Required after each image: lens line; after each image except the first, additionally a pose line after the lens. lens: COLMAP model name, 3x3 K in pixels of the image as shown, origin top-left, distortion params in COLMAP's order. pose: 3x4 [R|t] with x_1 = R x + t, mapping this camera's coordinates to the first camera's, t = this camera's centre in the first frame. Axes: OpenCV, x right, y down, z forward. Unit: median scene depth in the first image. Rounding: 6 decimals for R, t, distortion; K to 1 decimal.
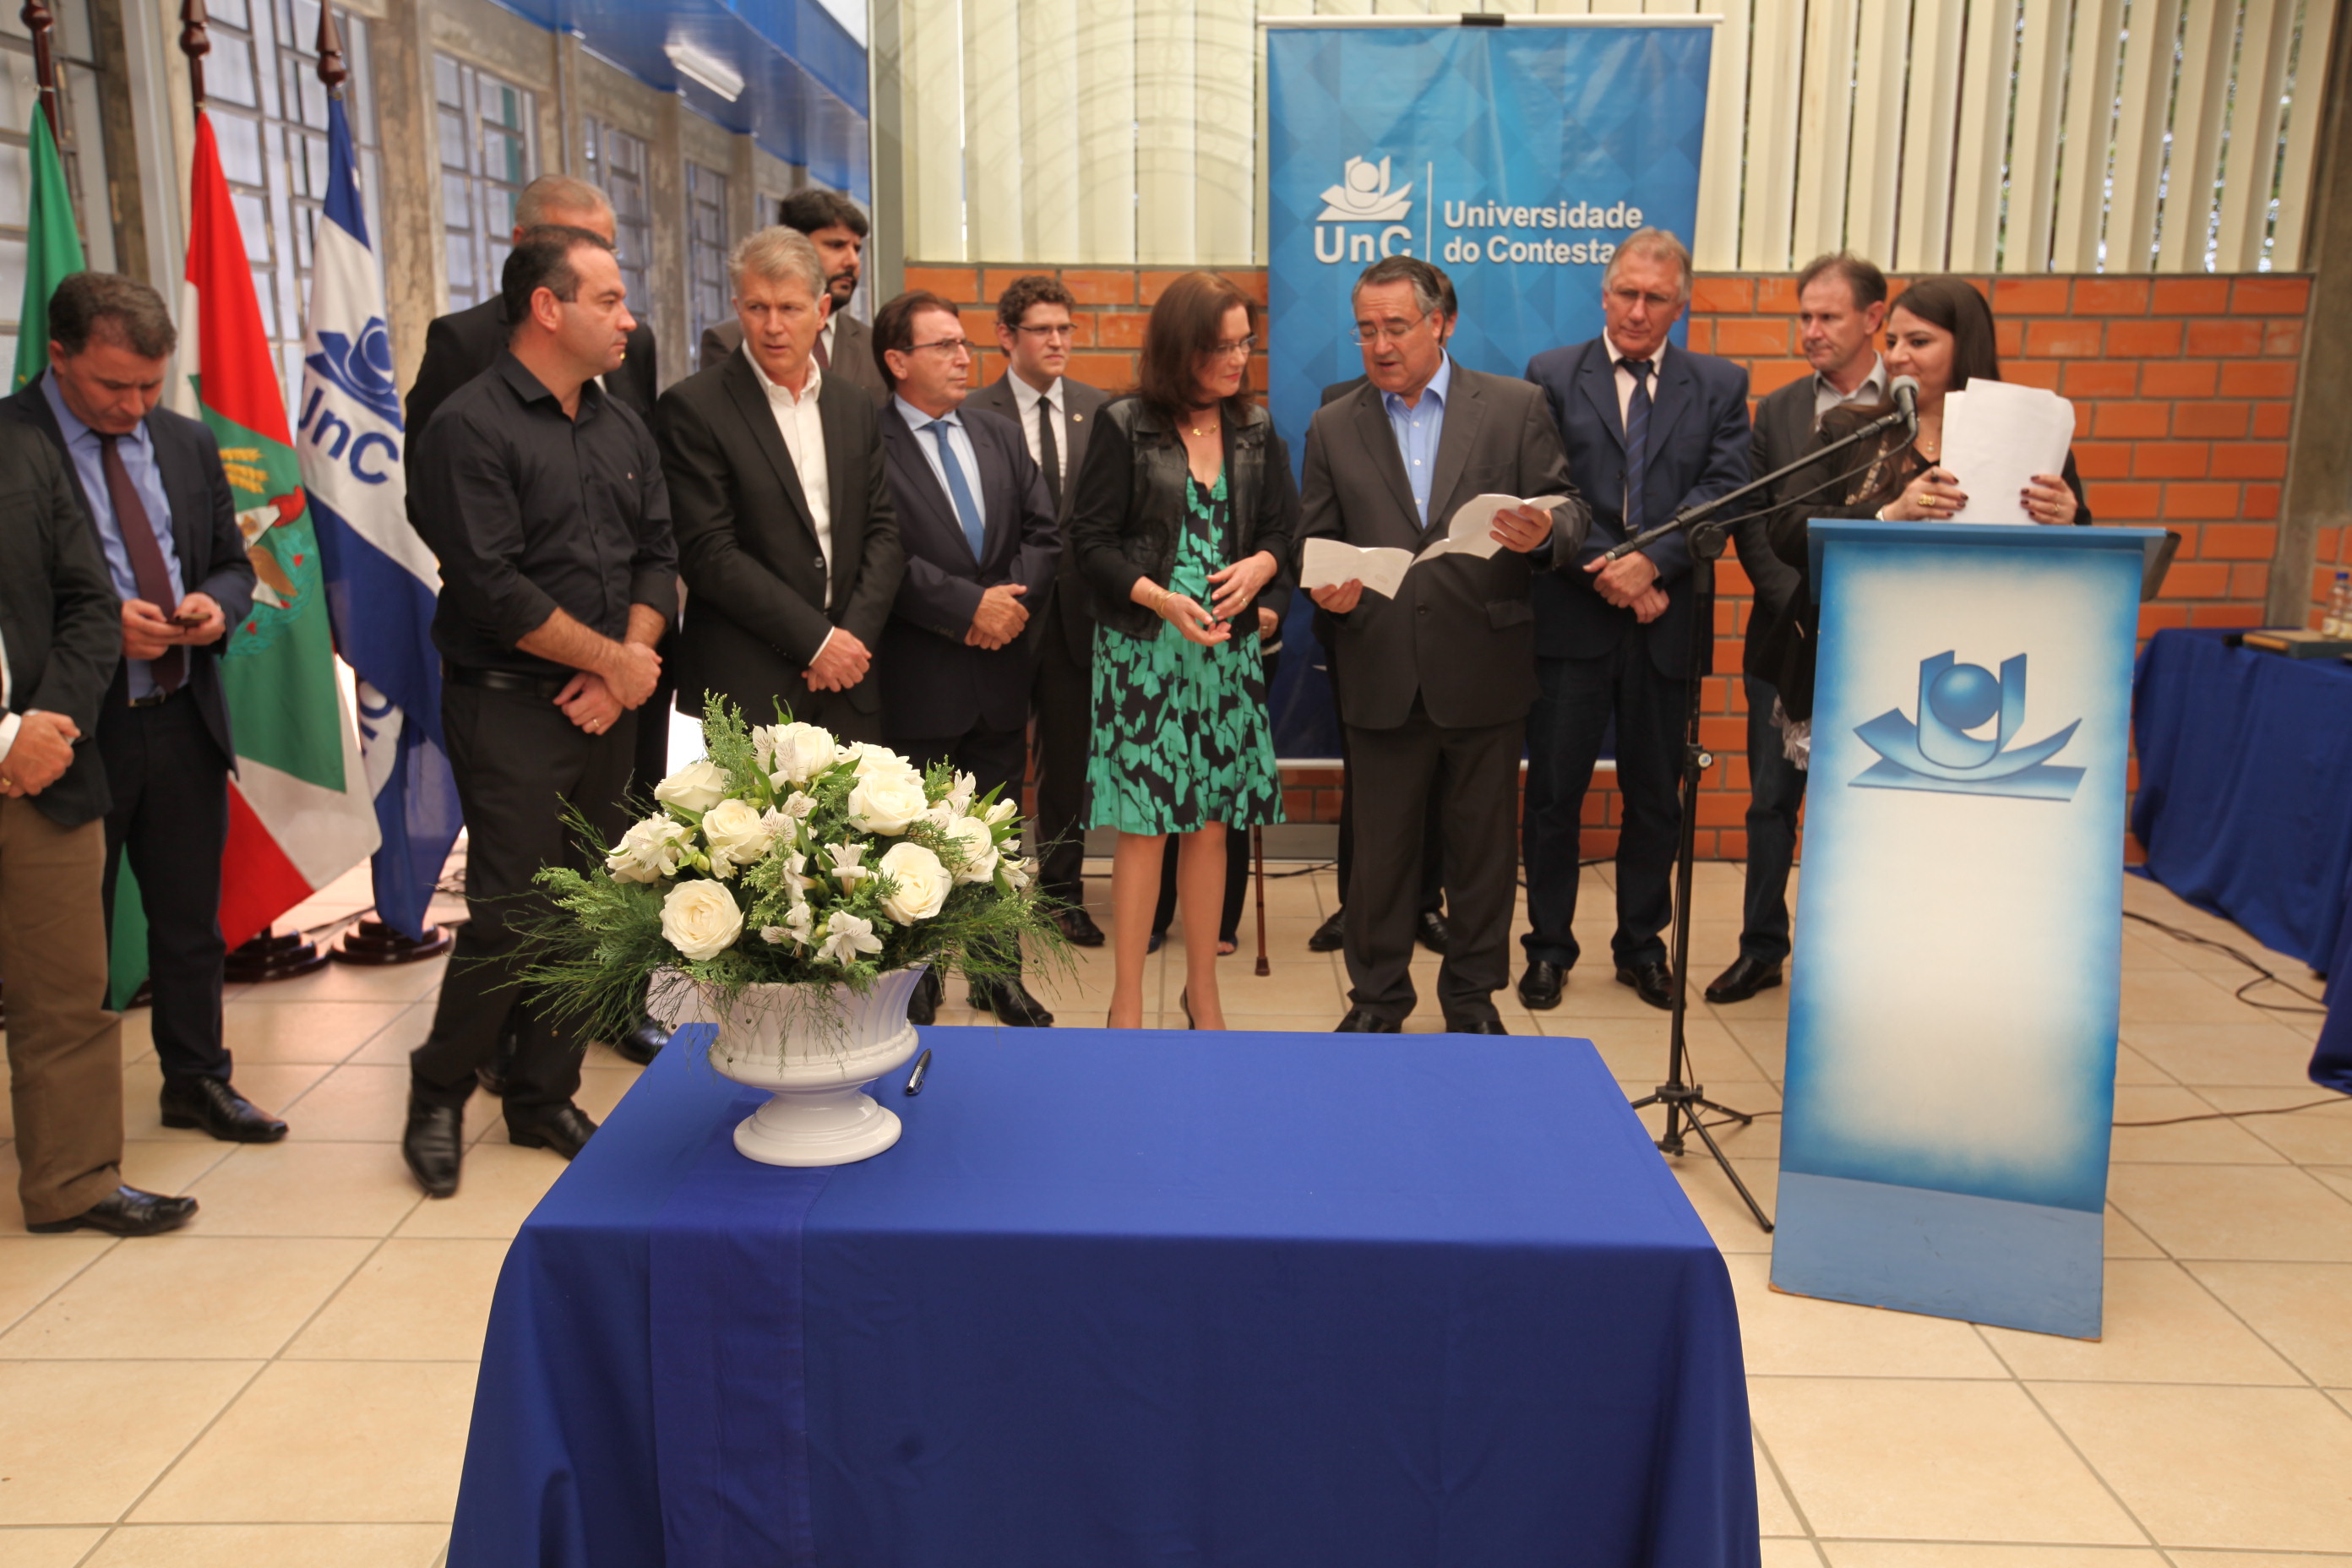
lens RADIAL K [[2011.5, 0, 1176.0], [0, 2011.5, 784.0], [0, 0, 1]] dist [-0.008499, 0.085628]
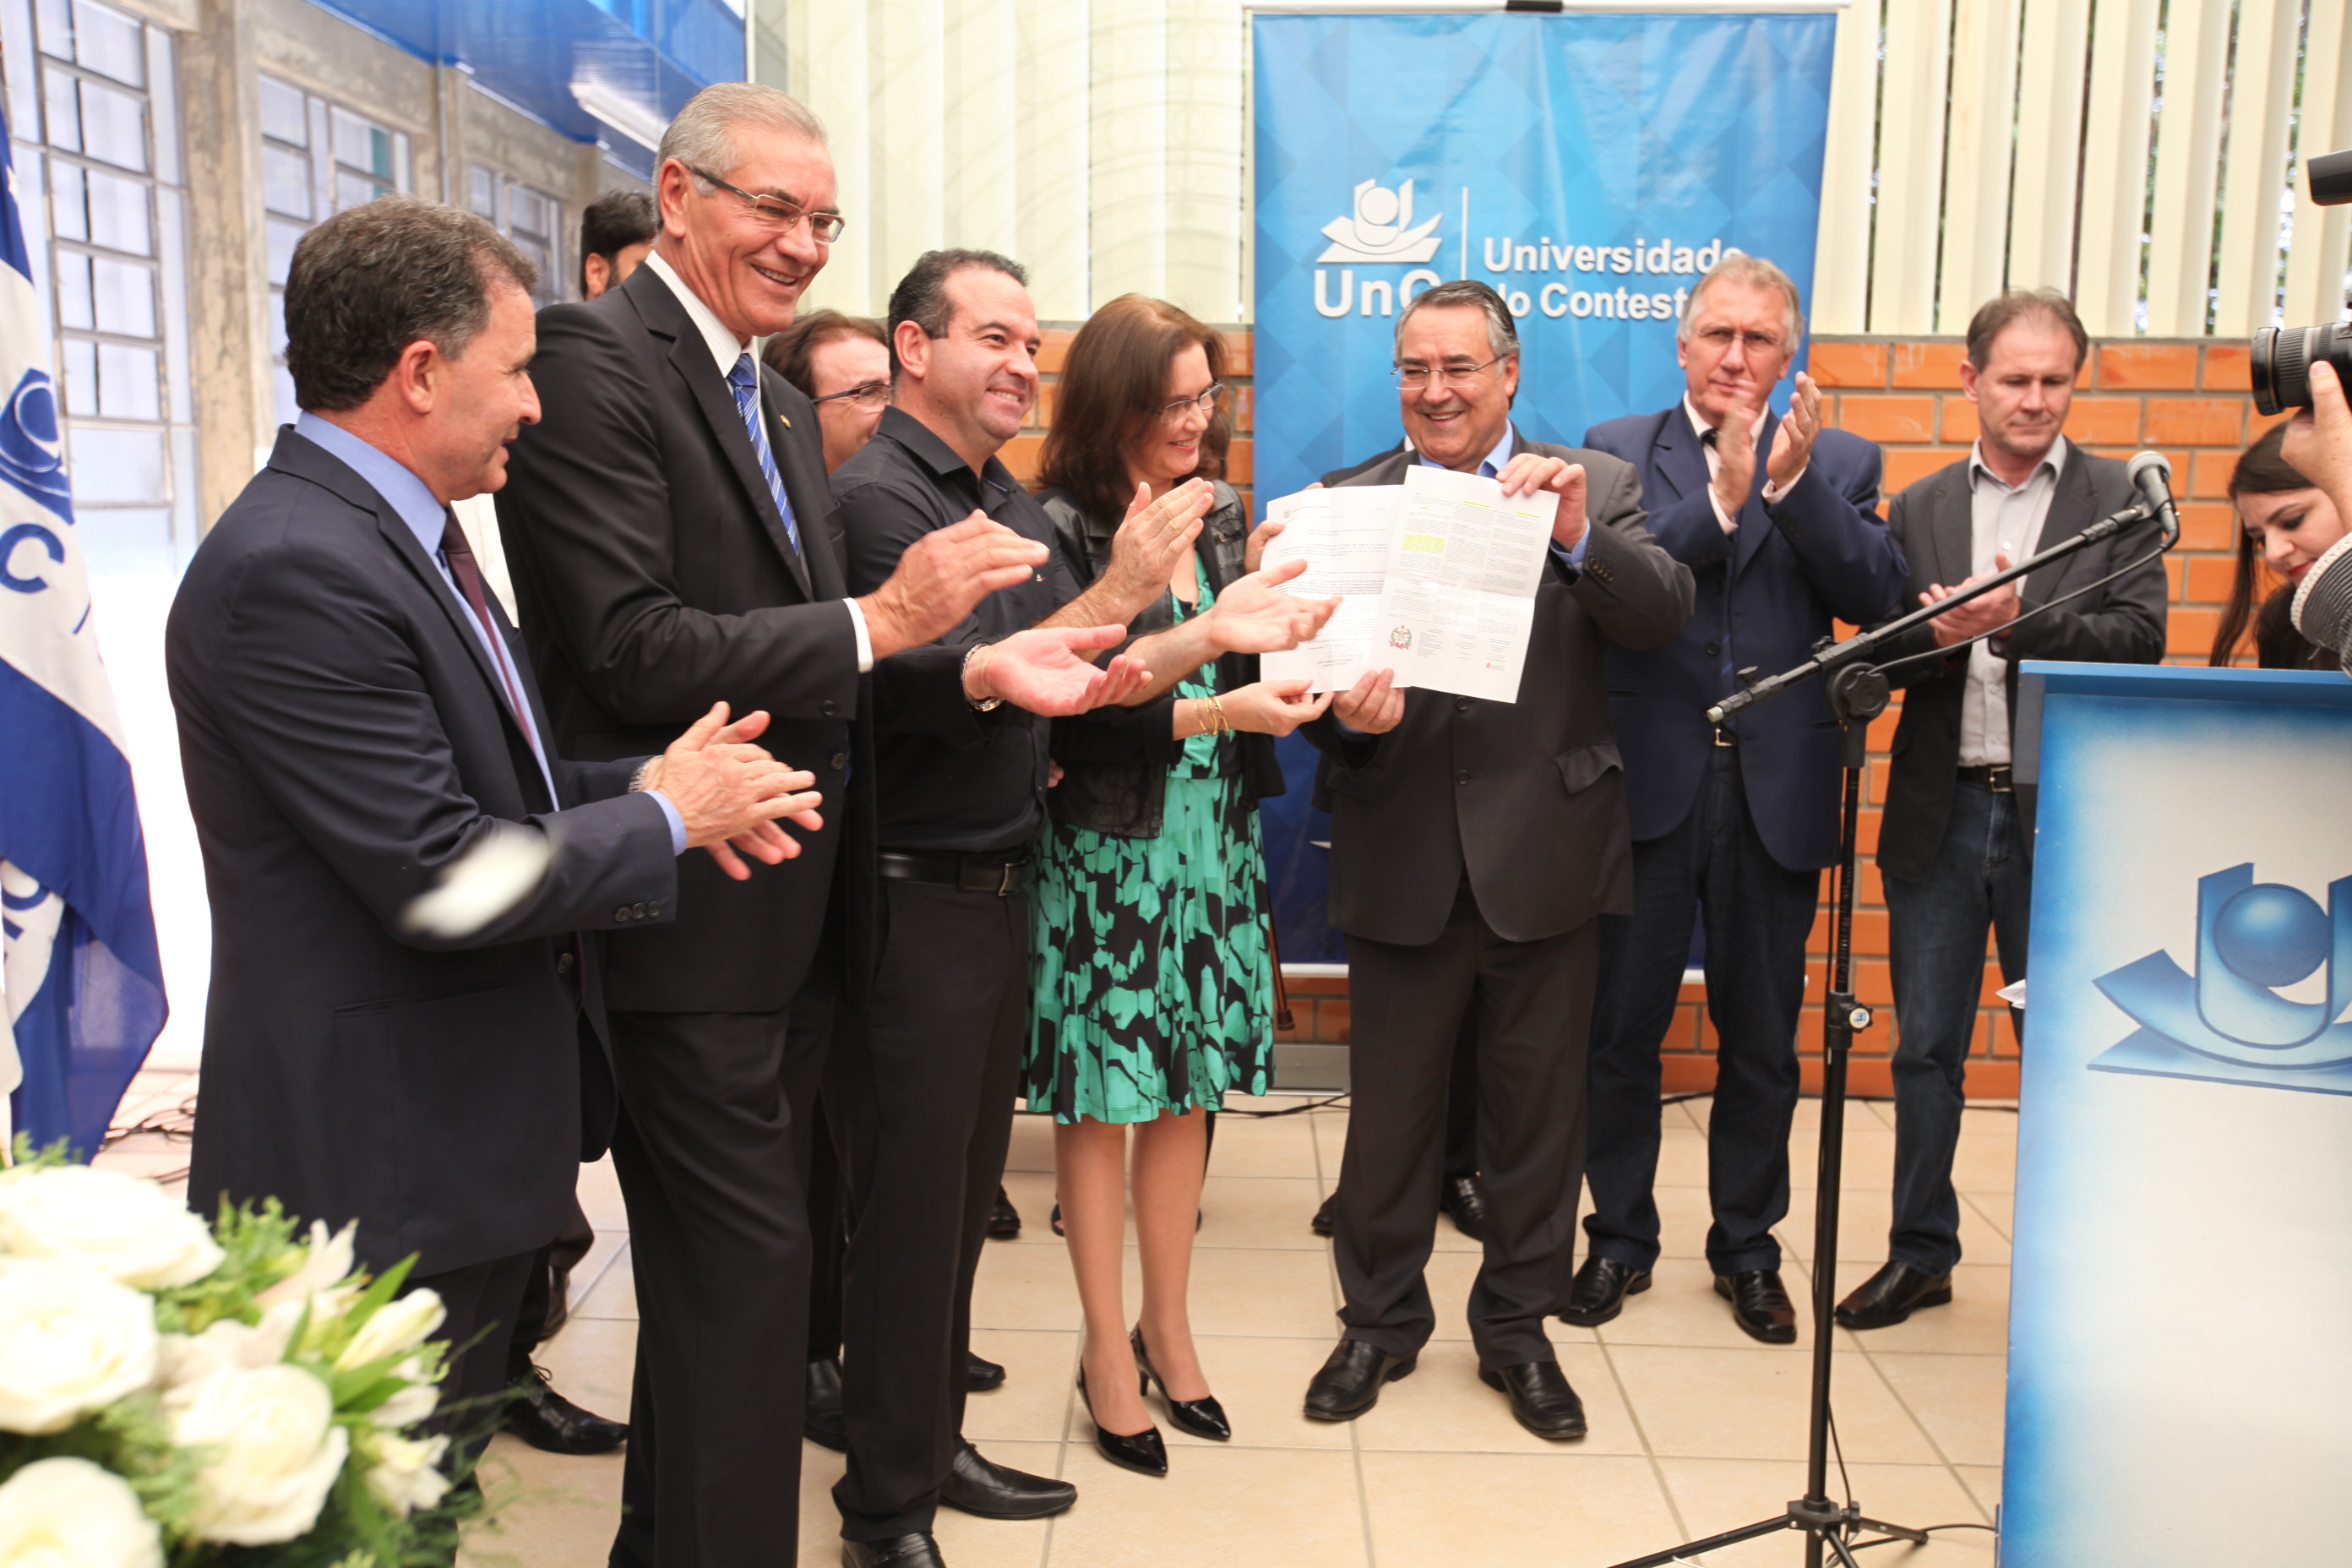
lens RADIAL K [[2209.9, 0, 1170.5], [0, 2209.9, 791.0], [0, 0, 1]] dist [-0.007497, 0.130662]
pose [[0.999797, 0.008957, -0.018073, 0.031418], [-0.010082, 0.997954, -0.063141, -0.025611], [0.017470, 0.063310, 0.997841, 0.172932]]
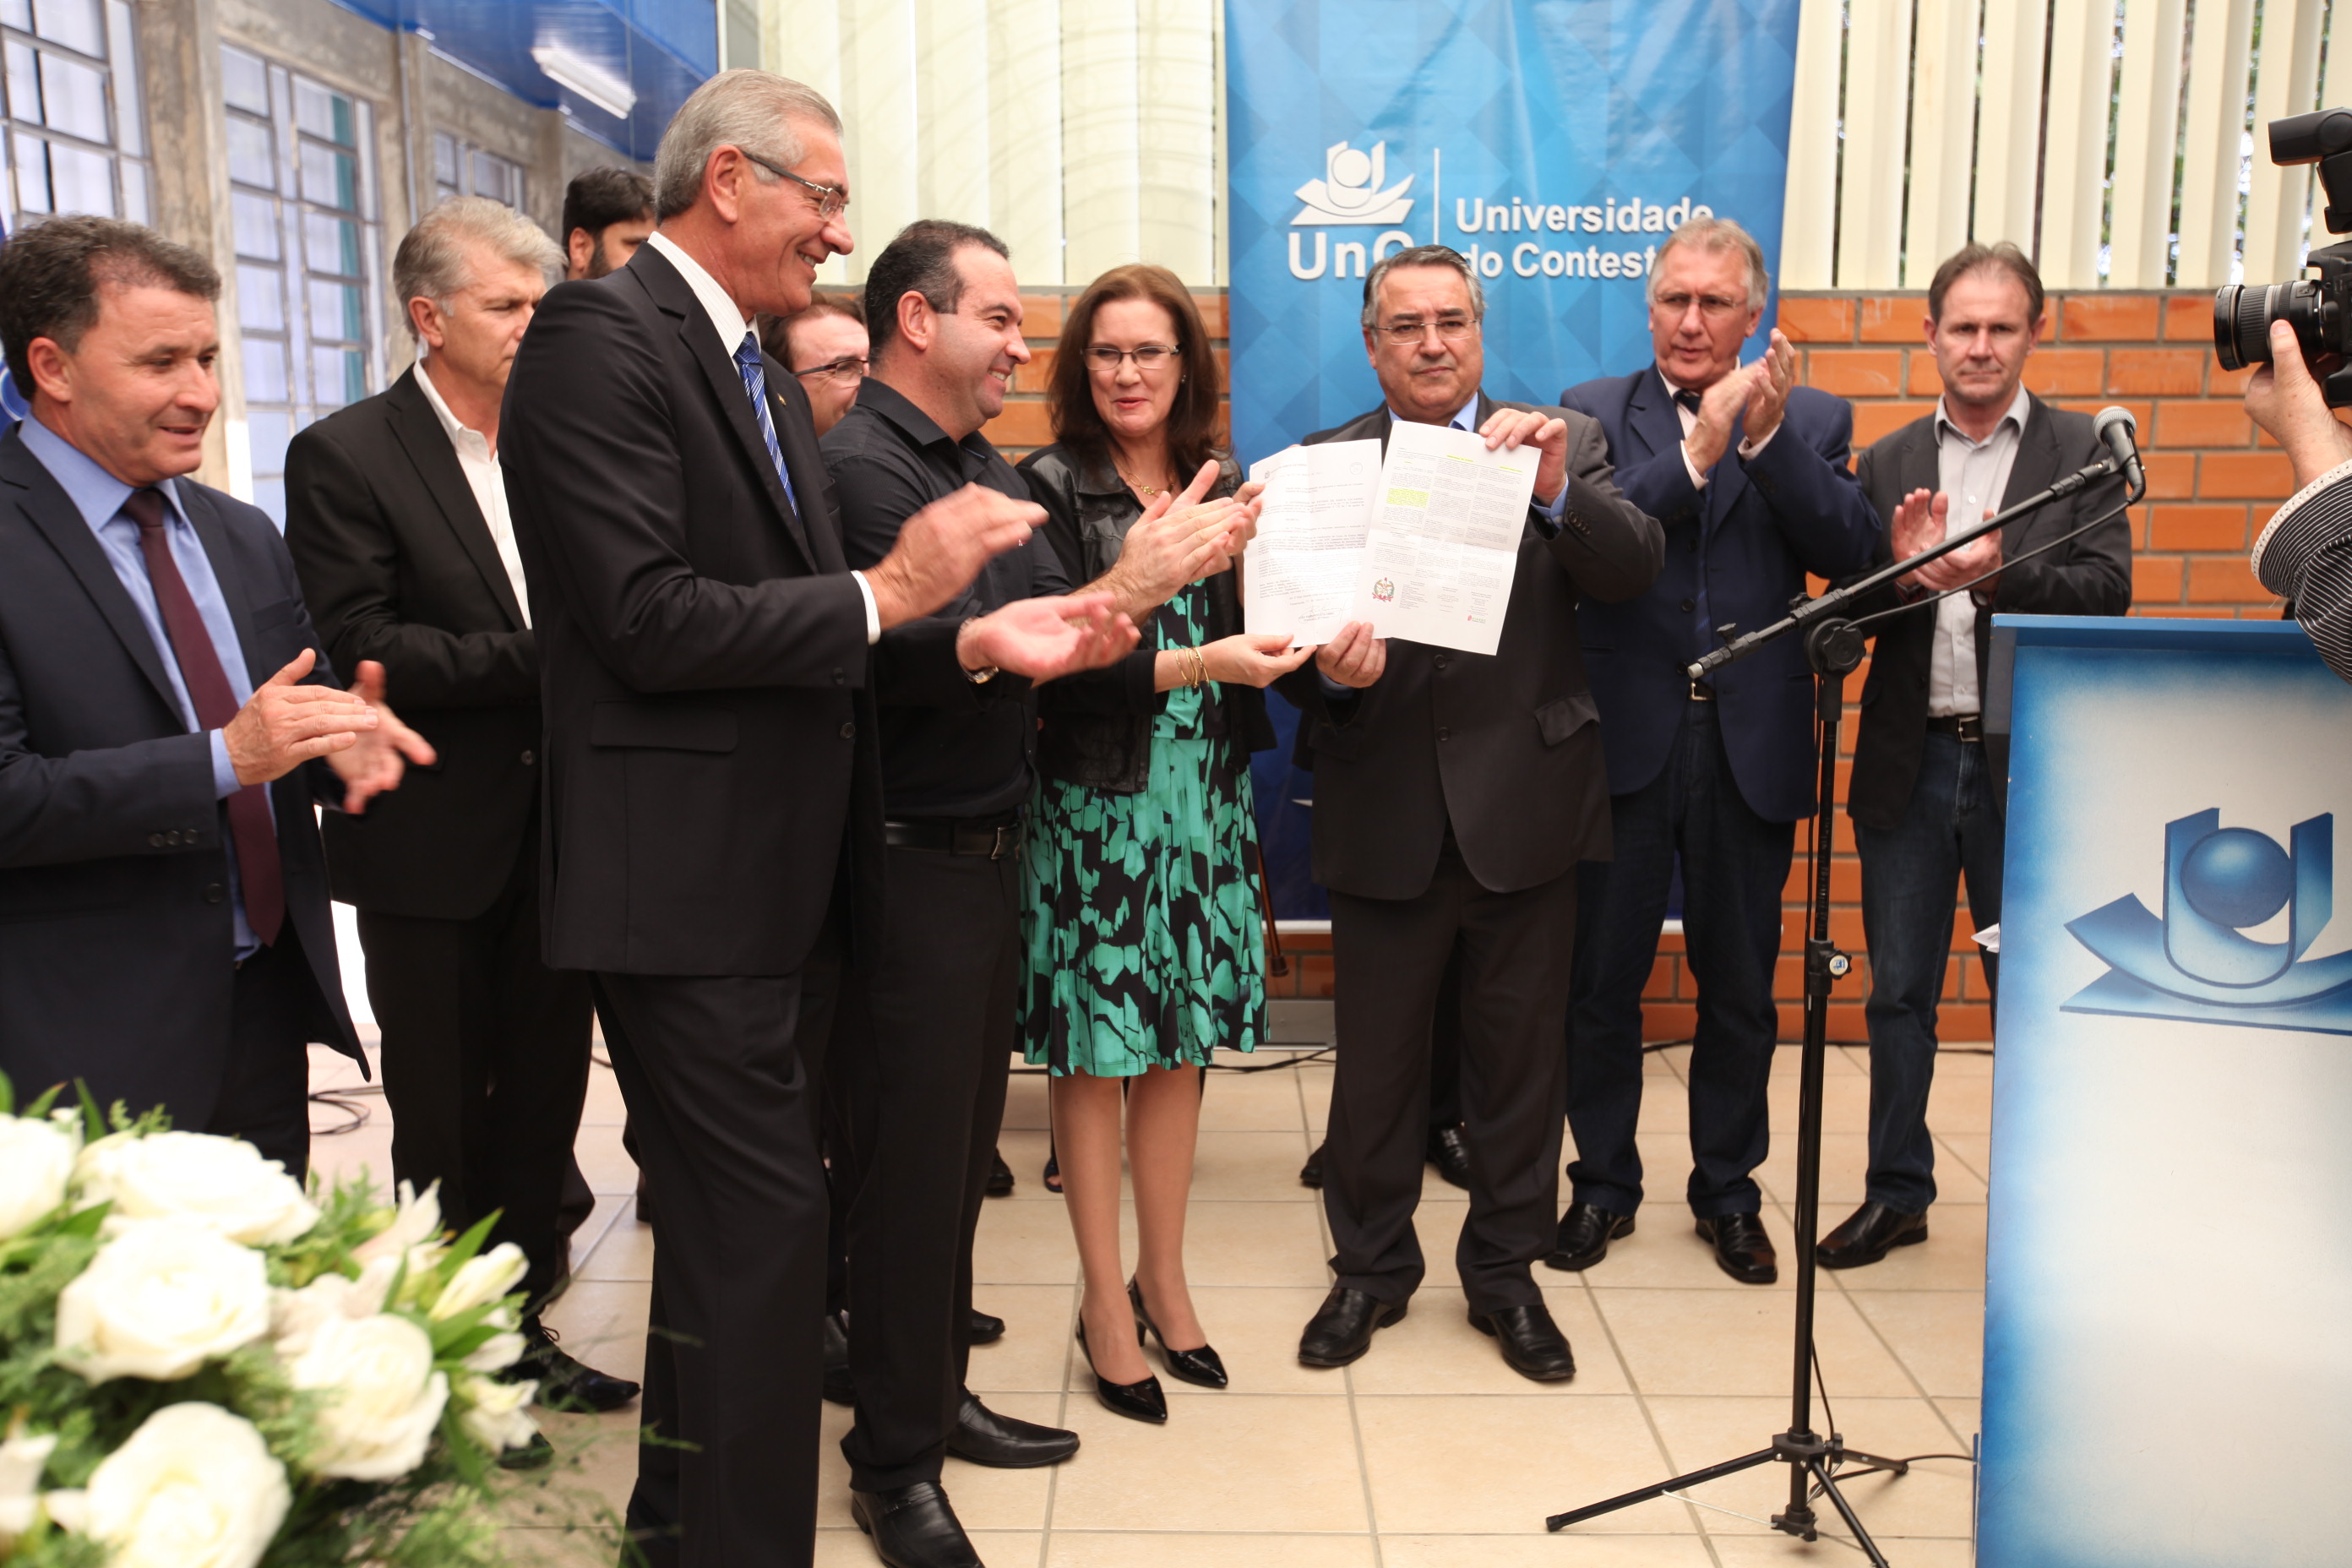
lens RADIAL K [[2209.9, 0, 1170.5], [0, 2209.9, 791.0], [0, 0, 1]] dist [-0.007497, 0.130662]
pose [[0.999973, -0.006088, -0.004007, 0.026054], [0.005904, 0.998996, -0.044405, -0.025949], [0.004273, 0.044380, 0.999006, 0.163354]]
